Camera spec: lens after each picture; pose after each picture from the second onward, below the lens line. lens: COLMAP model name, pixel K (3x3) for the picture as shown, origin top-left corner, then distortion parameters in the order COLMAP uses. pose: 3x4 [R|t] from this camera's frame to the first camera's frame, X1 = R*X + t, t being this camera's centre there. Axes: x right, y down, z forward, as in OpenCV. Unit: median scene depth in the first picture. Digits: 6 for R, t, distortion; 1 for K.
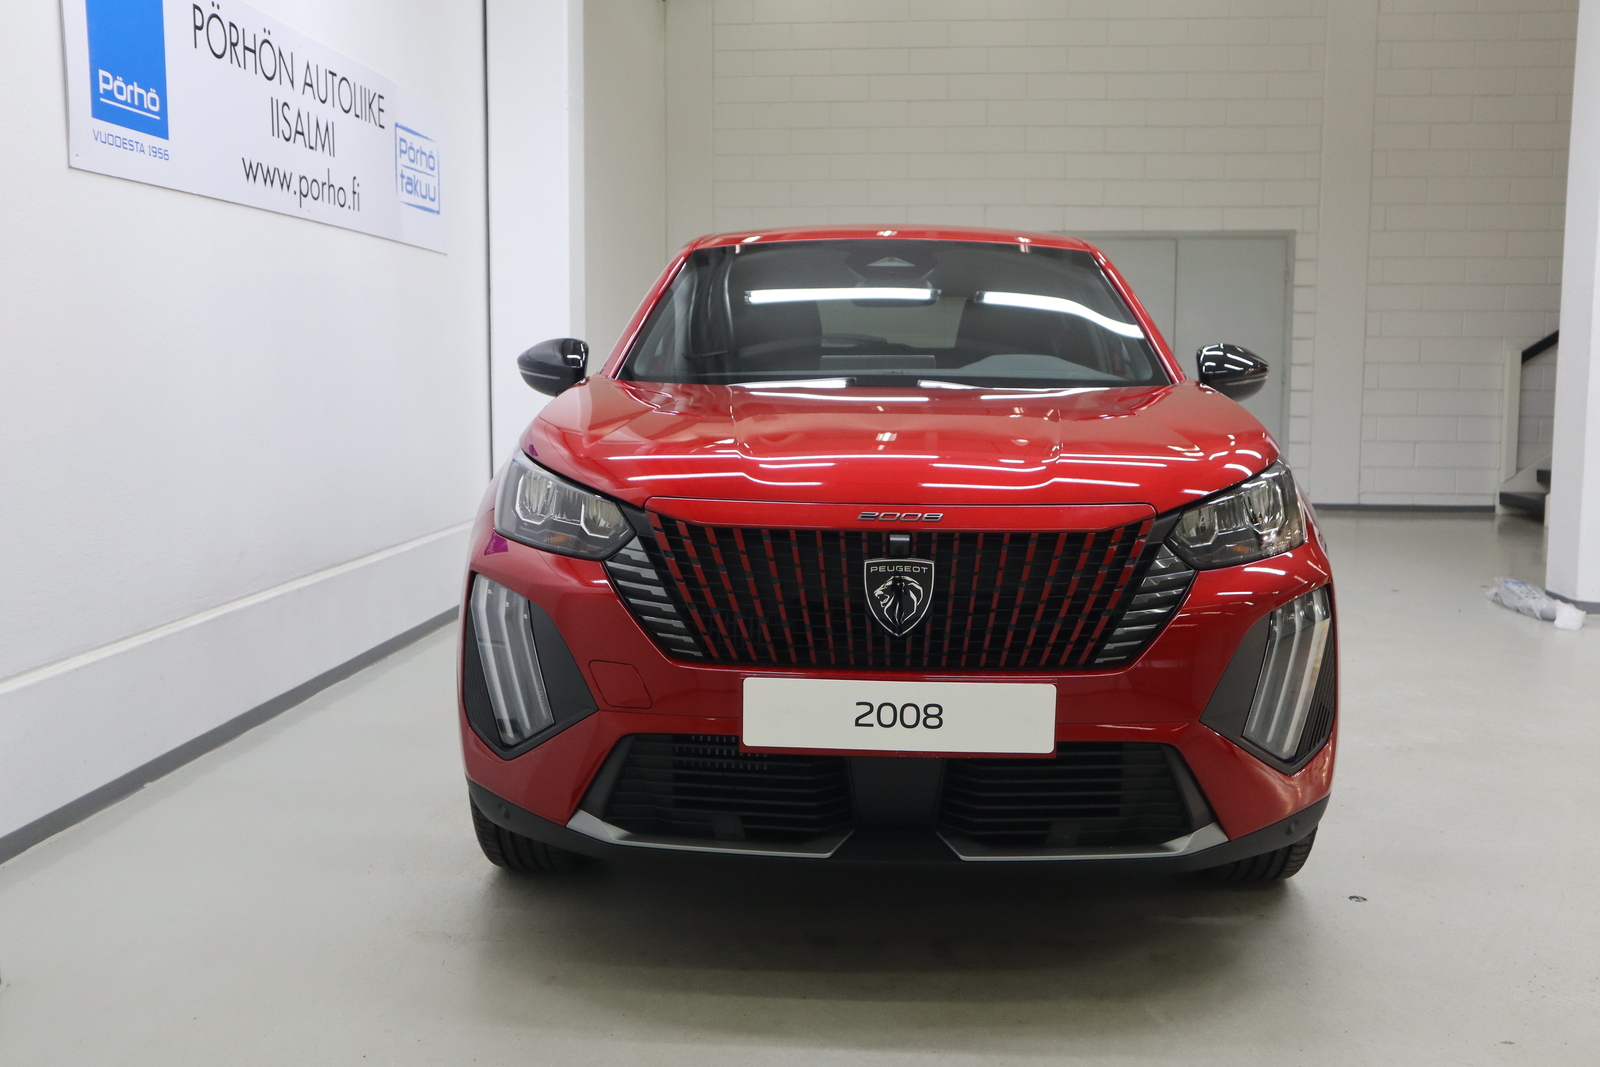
lens RADIAL K [[1555.3, 0, 800.0], [0, 1555.3, 533.5], [0, 0, 1]] dist [-0.005104, -0.001186]
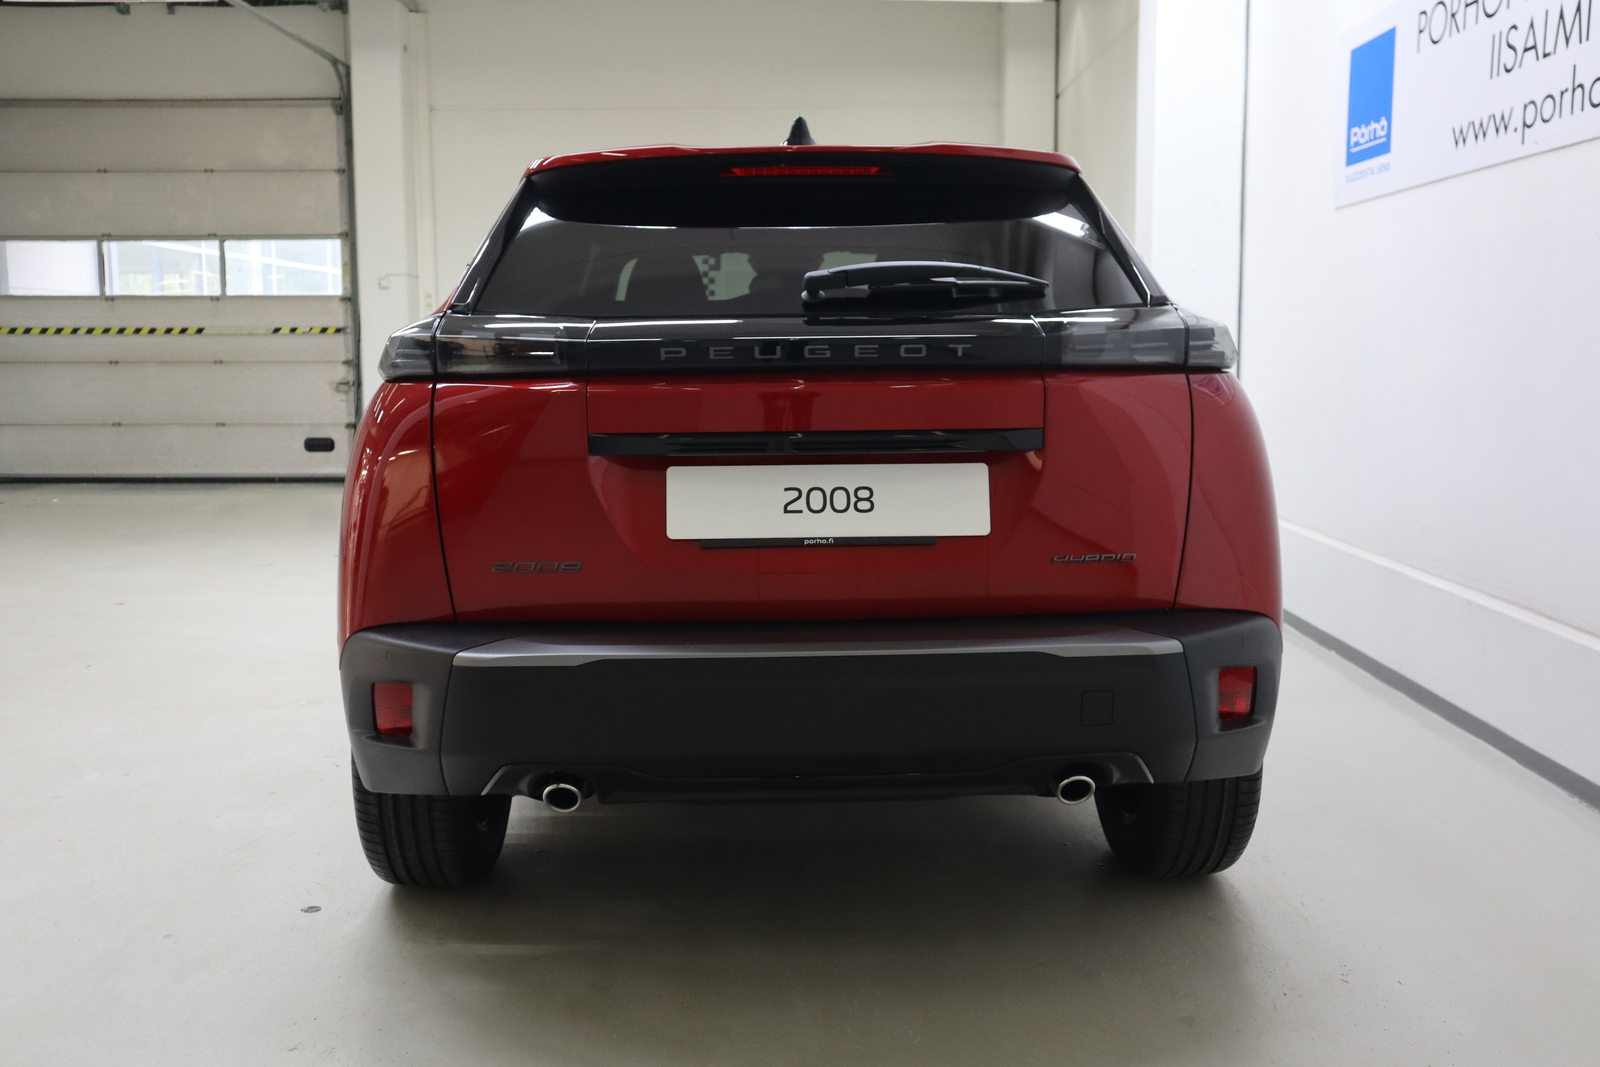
lens RADIAL K [[1465.6, 0, 800.0], [0, 1465.6, 533.5], [0, 0, 1]] dist [-0.068535, 0.113858]
pose [[-0.997460, 0.011806, -0.070240, 0.123555], [-0.005057, 0.971940, 0.235174, -0.220471], [0.071046, 0.234932, -0.969412, 2.040610]]
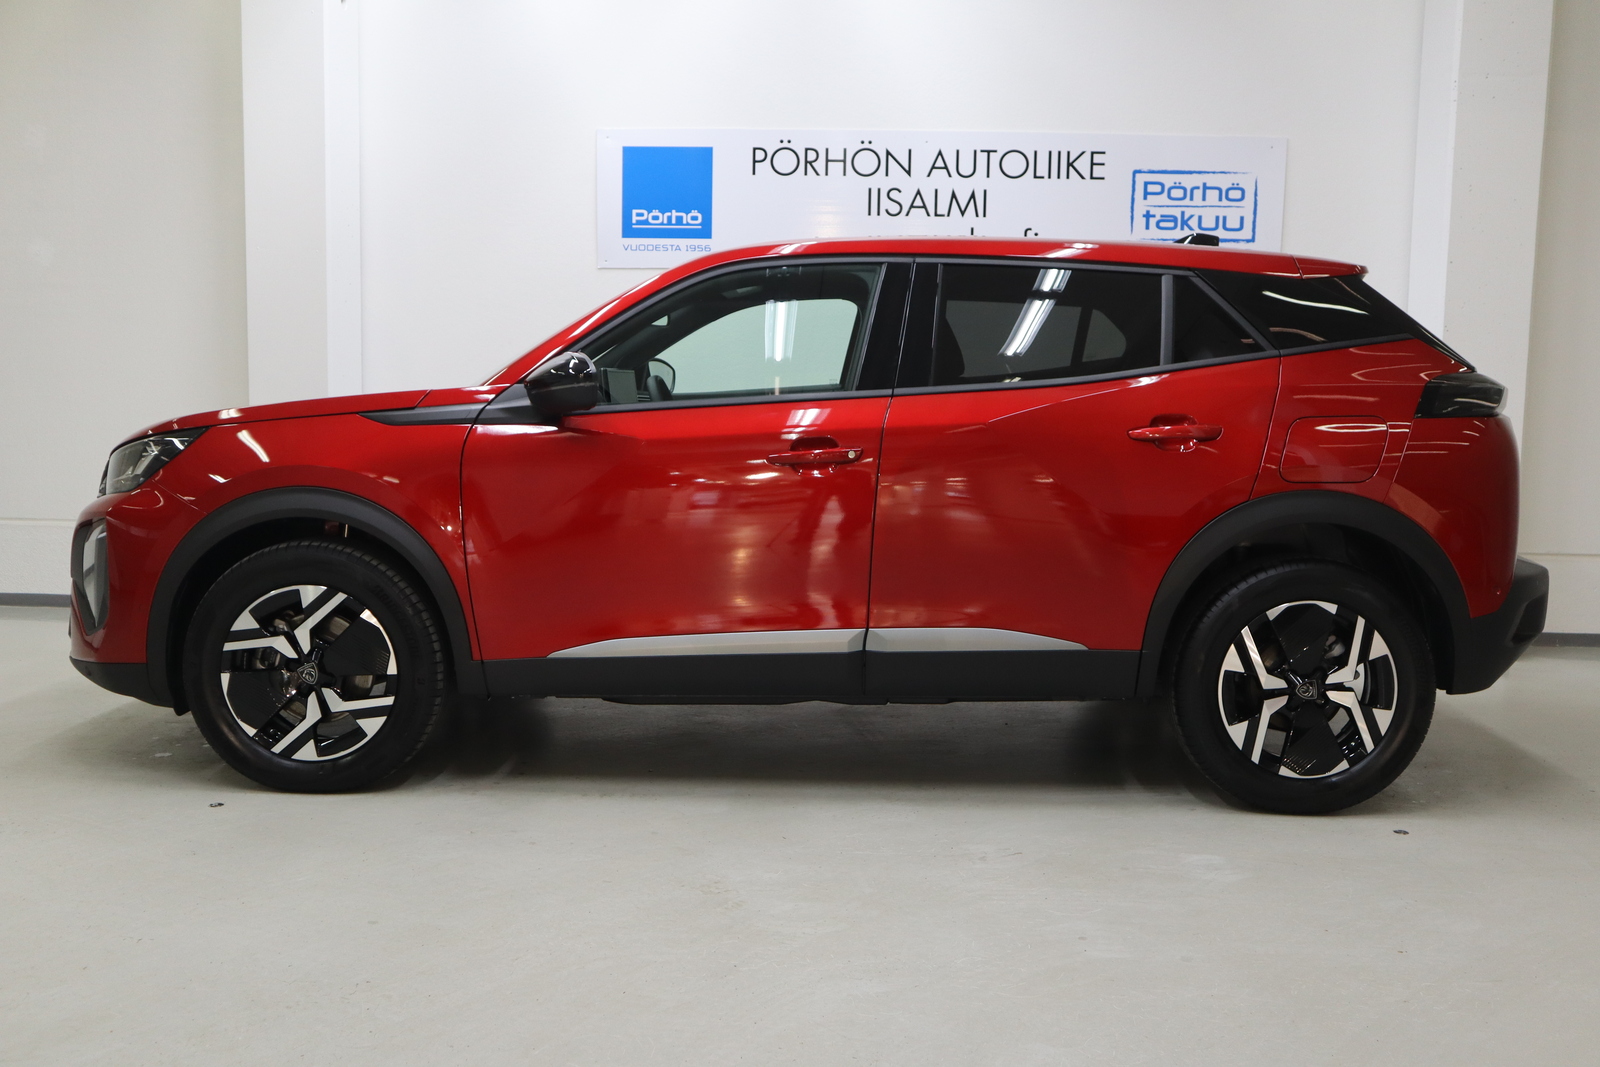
lens RADIAL K [[1465.6, 0, 800.0], [0, 1465.6, 533.5], [0, 0, 1]] dist [-0.068535, 0.113858]
pose [[0.023353, 0.102094, -0.994501, 1.103220], [-0.126776, 0.987044, 0.098351, -0.107264], [0.991656, 0.123782, 0.035994, 1.035499]]
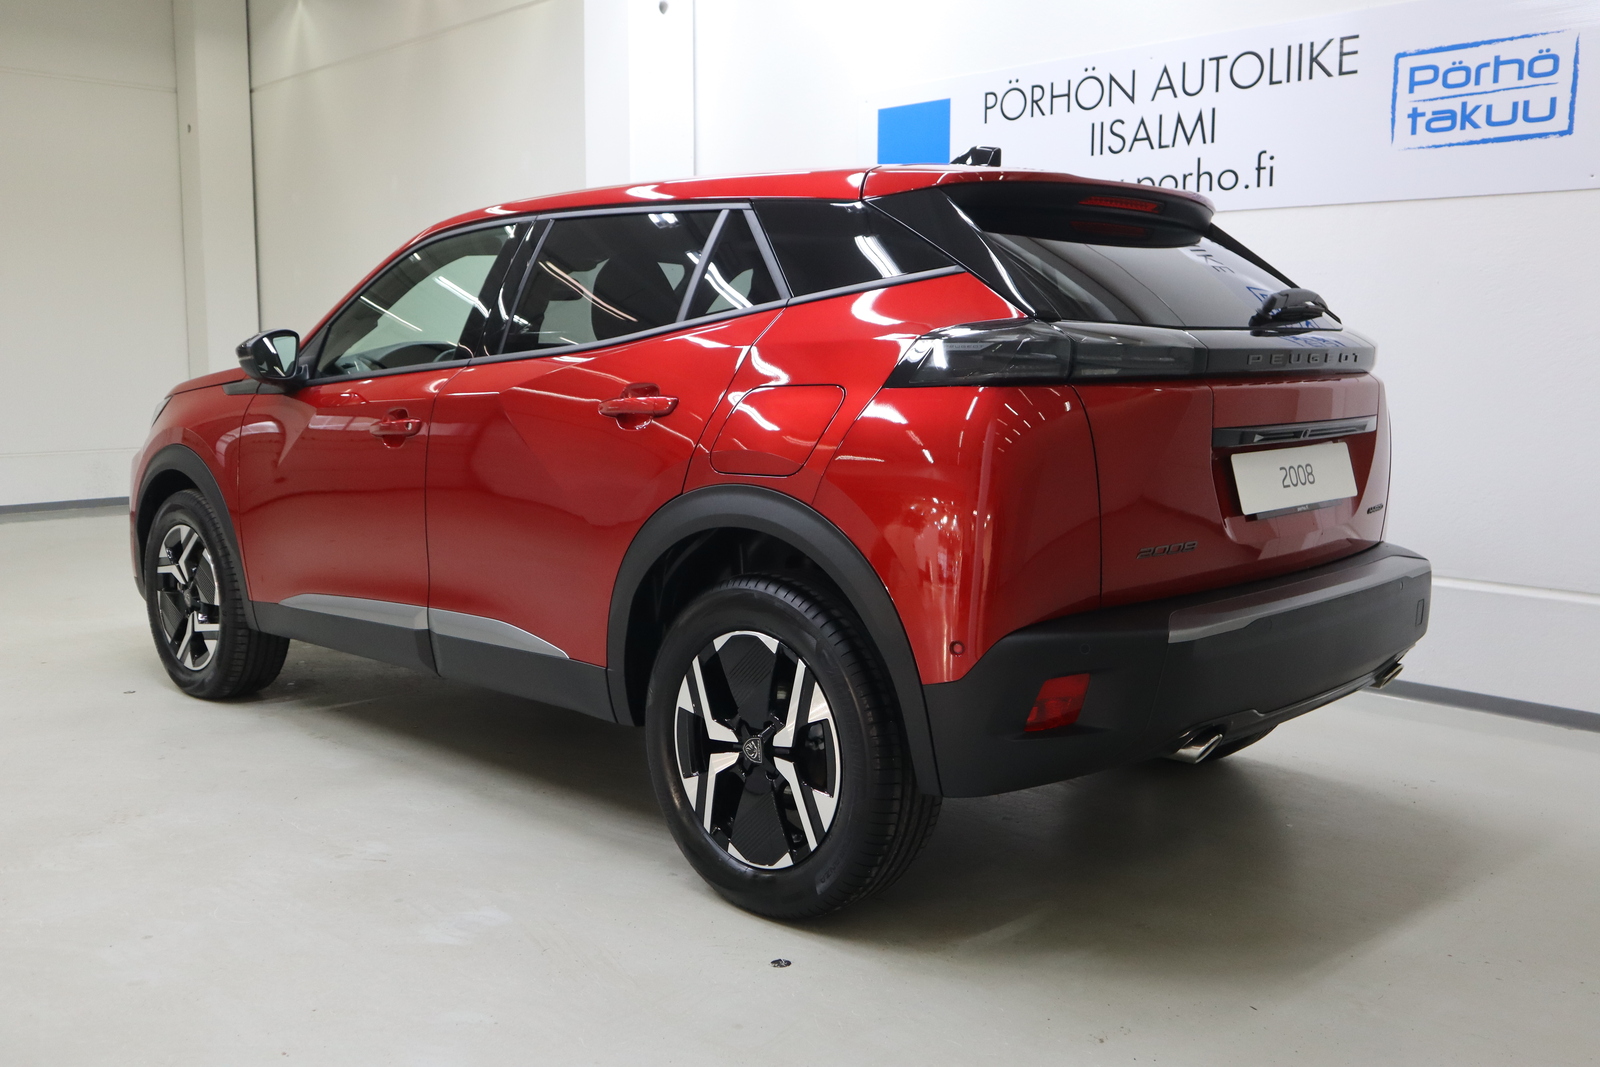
lens RADIAL K [[1465.6, 0, 800.0], [0, 1465.6, 533.5], [0, 0, 1]] dist [-0.068535, 0.113858]
pose [[-0.664858, 0.087845, -0.741787, 0.726343], [-0.085976, 0.977461, 0.192814, -0.190145], [0.742006, 0.191970, -0.642320, 1.785907]]
